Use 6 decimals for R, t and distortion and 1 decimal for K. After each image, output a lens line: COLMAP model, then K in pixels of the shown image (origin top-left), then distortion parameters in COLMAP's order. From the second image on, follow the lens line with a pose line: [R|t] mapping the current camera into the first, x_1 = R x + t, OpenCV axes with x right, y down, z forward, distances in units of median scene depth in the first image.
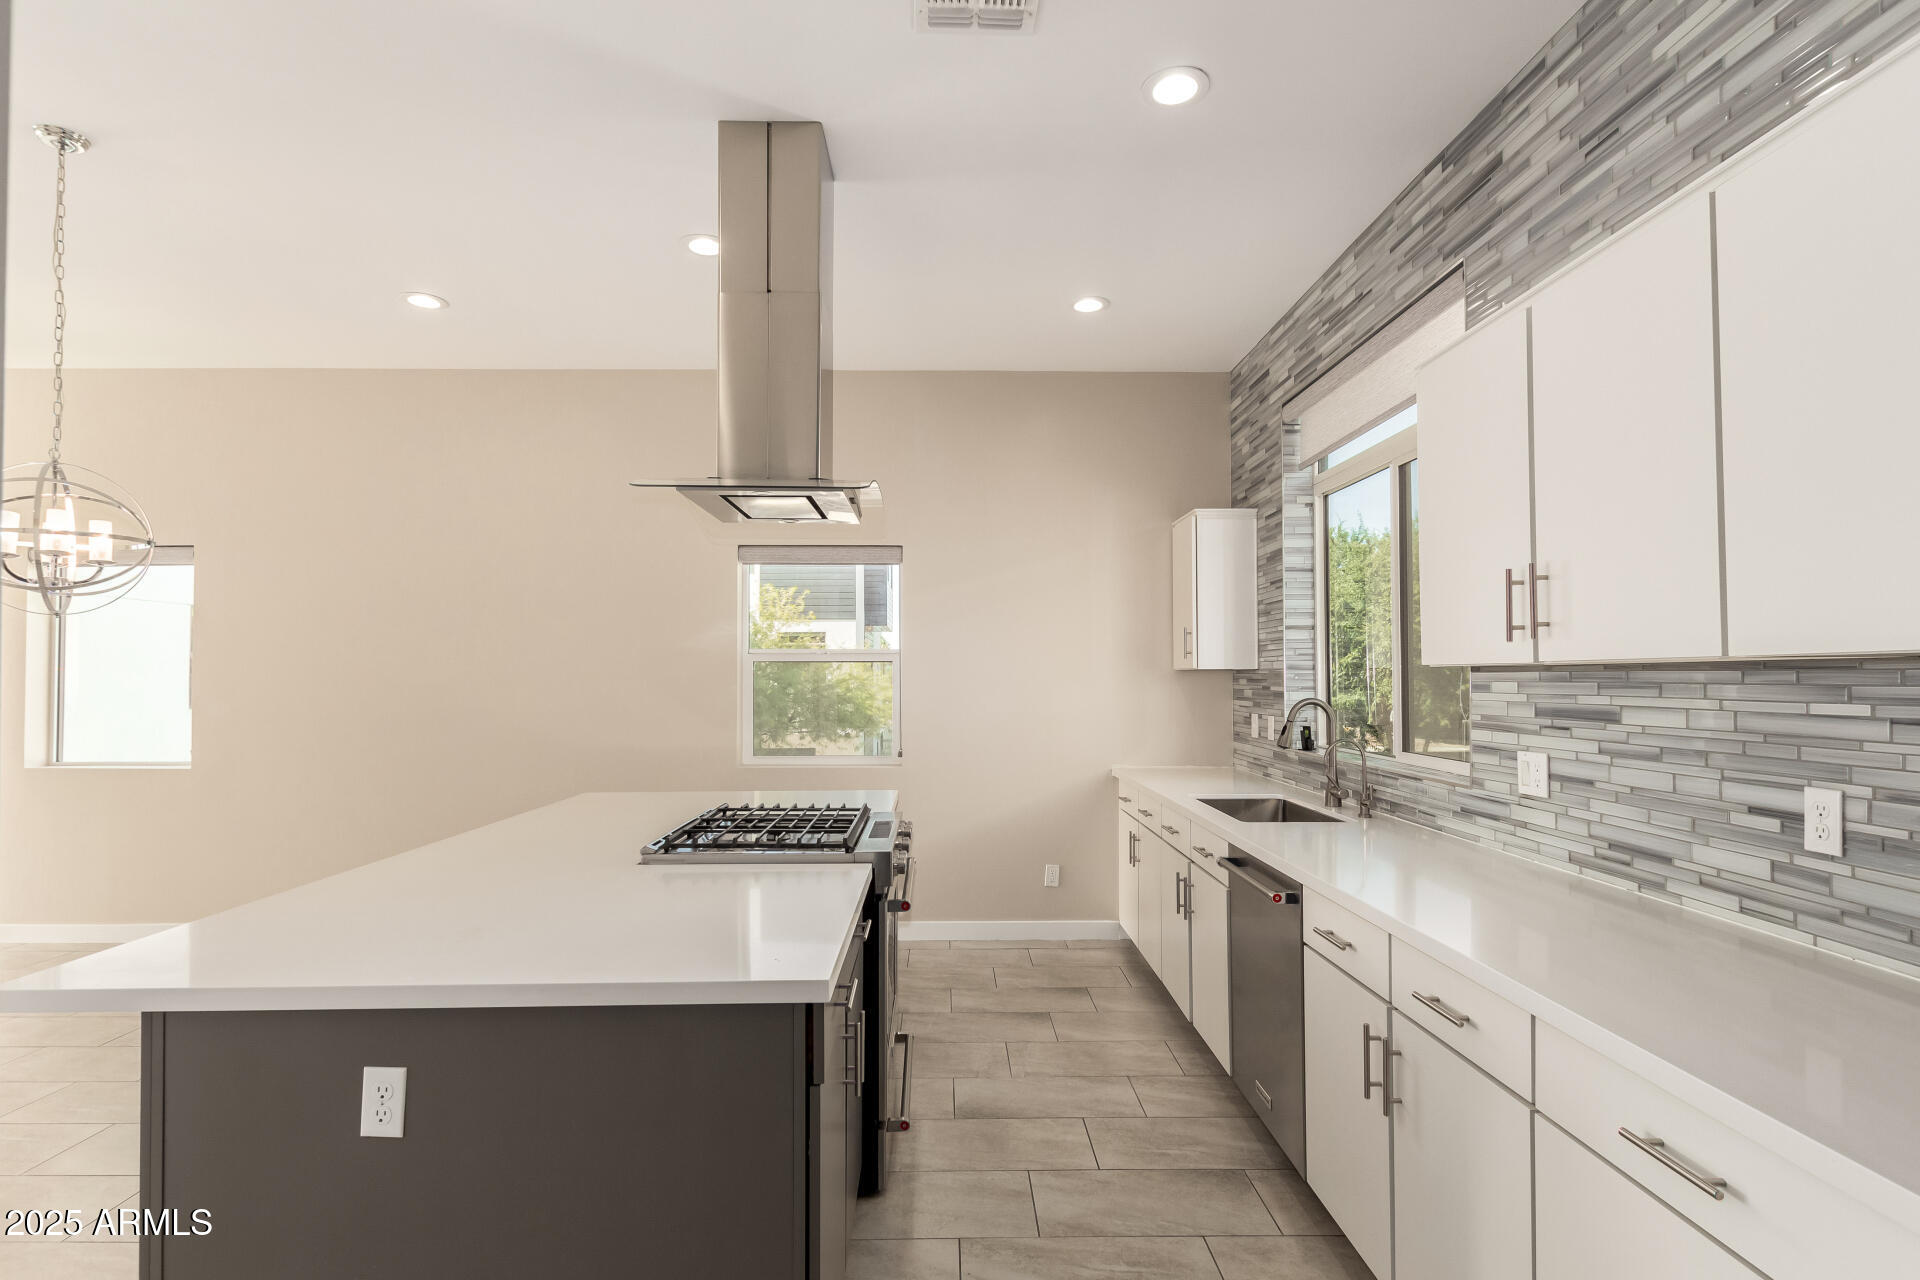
lens RADIAL K [[896.4, 0, 974.4], [0, 896.4, 654.0], [0, 0, 1]] dist [0.009818, -0.005657]
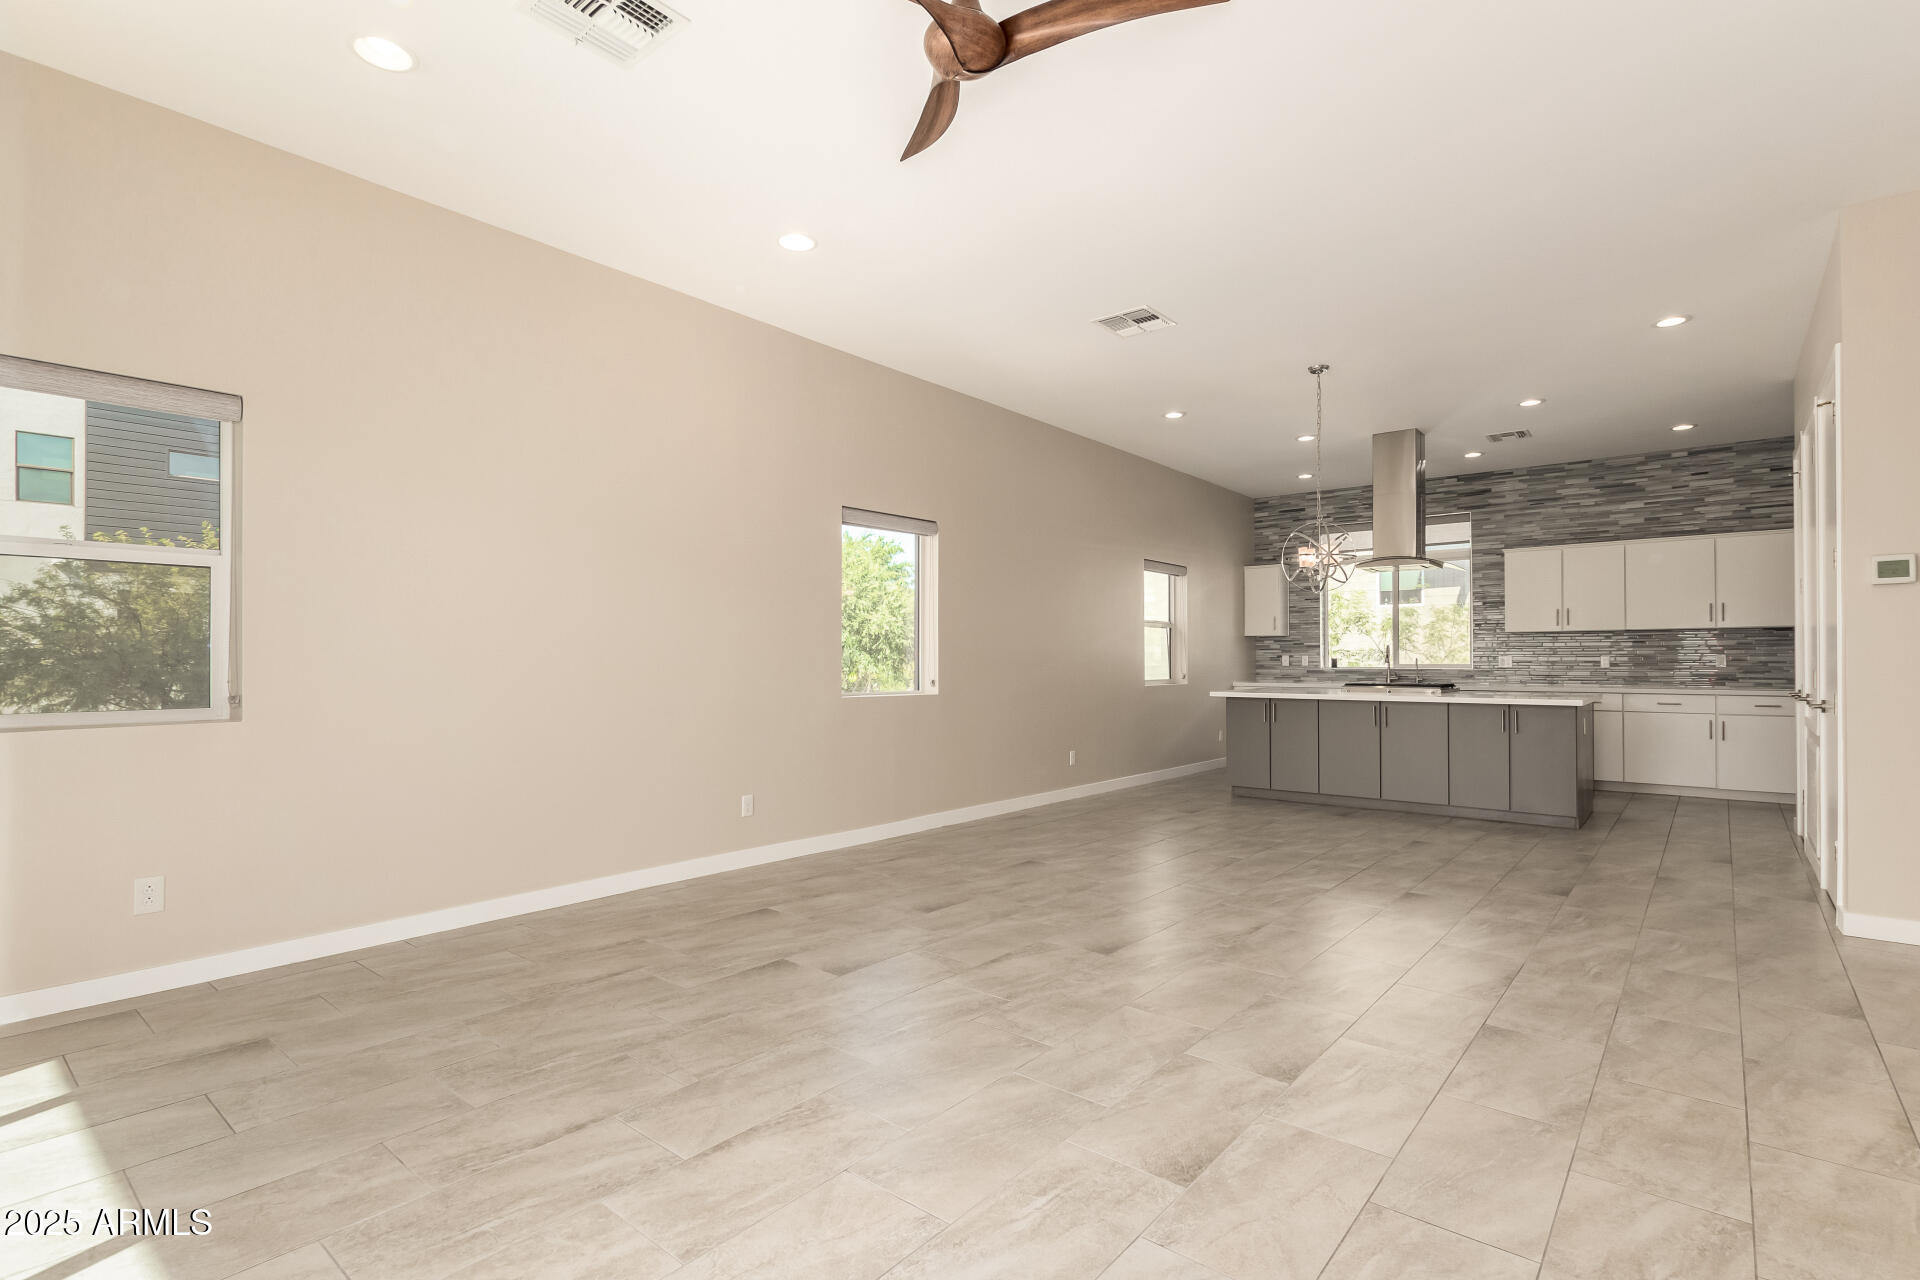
lens RADIAL K [[896.4, 0, 974.4], [0, 896.4, 654.0], [0, 0, 1]] dist [0.009818, -0.005657]
pose [[0.662719, 0.004615, 0.748854, -4.320273], [-0.023362, 0.999622, 0.014515, 0.116041], [-0.748504, -0.027114, 0.662576, 0.211021]]
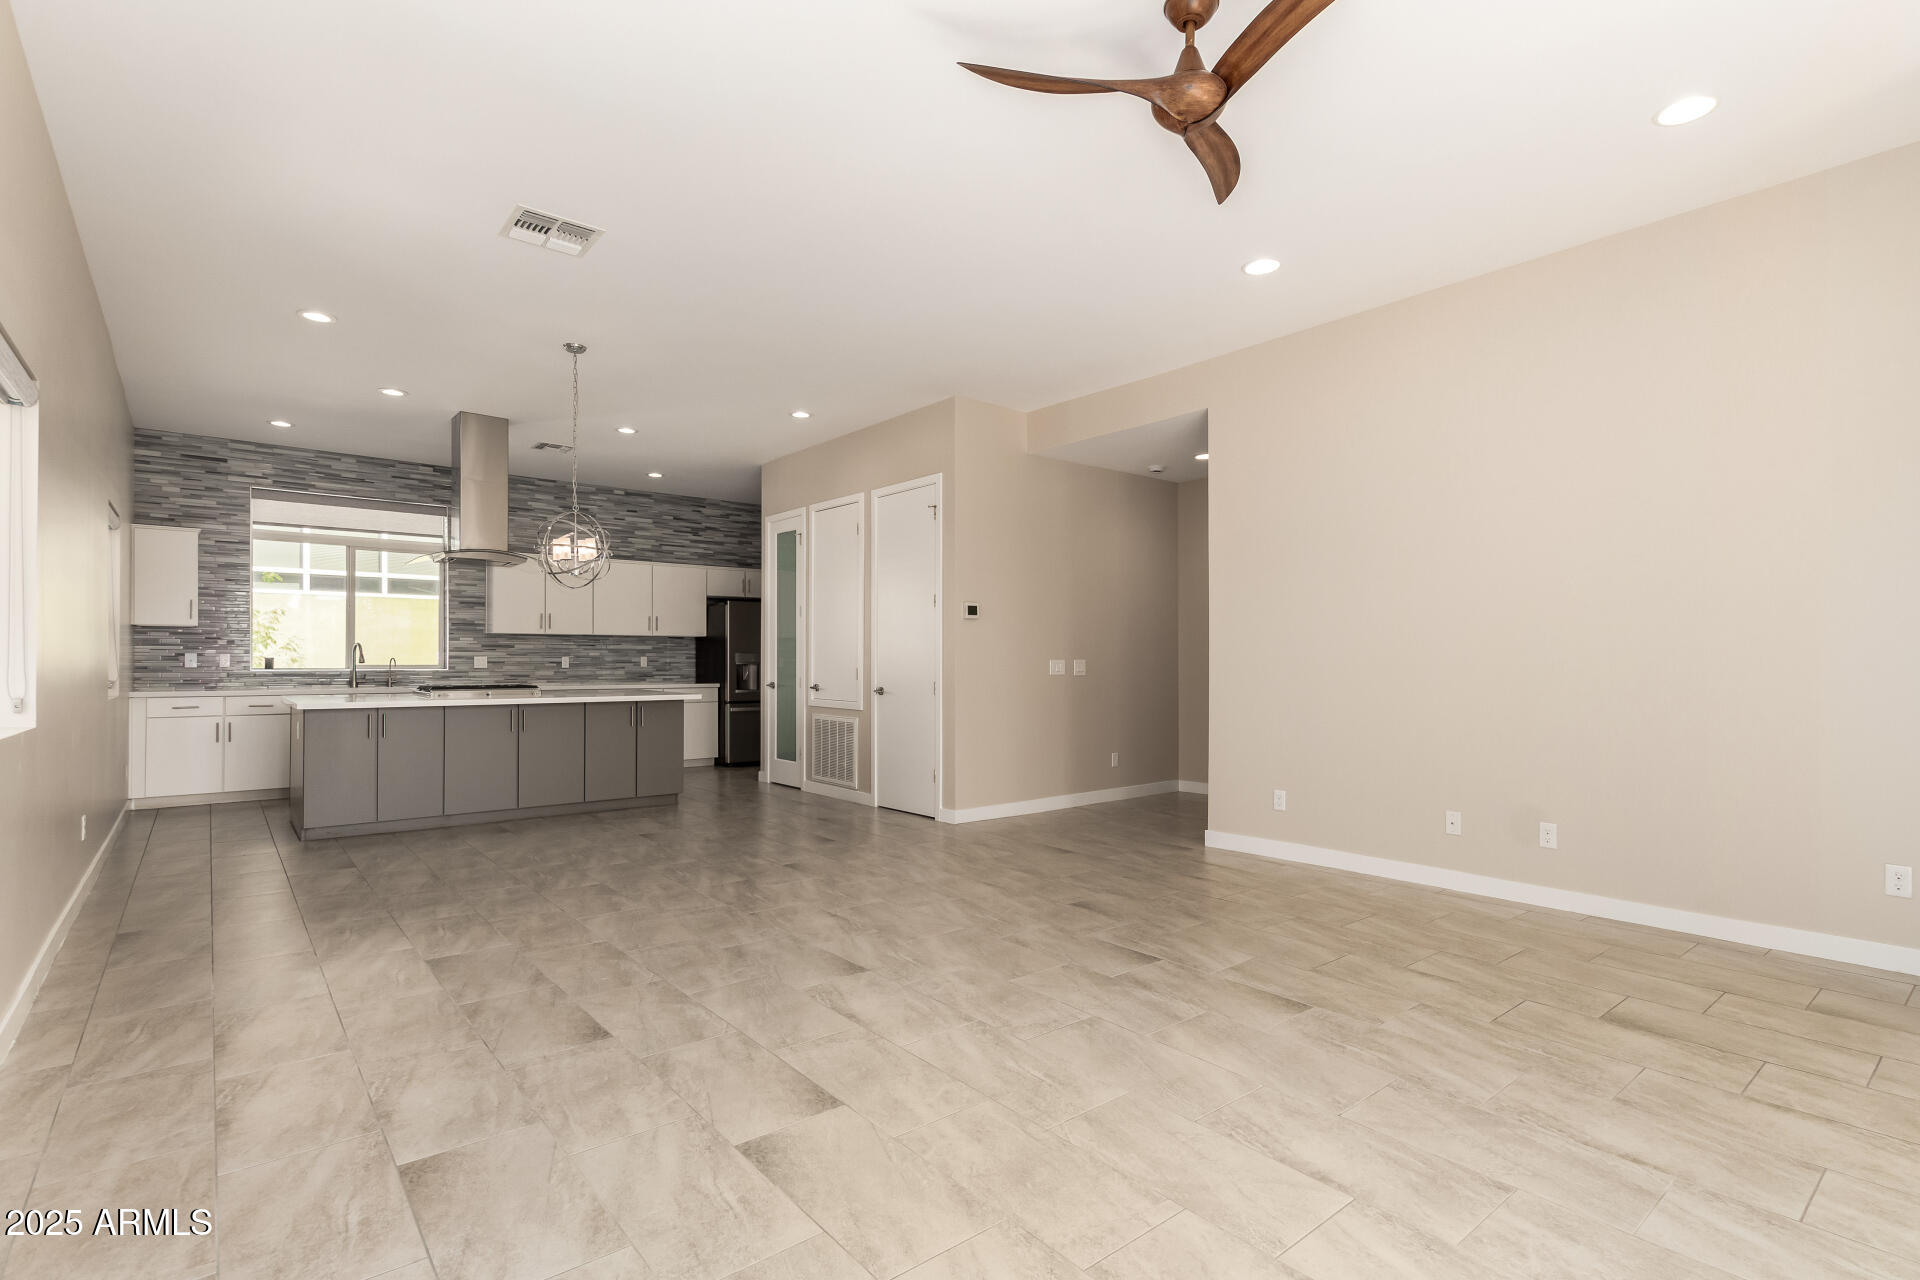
lens RADIAL K [[896.4, 0, 974.4], [0, 896.4, 654.0], [0, 0, 1]] dist [0.009818, -0.005657]
pose [[-0.601744, 0.004924, 0.798674, -4.293832], [-0.028741, 0.999200, -0.027815, 0.170268], [-0.798172, -0.039692, -0.601121, 1.903737]]
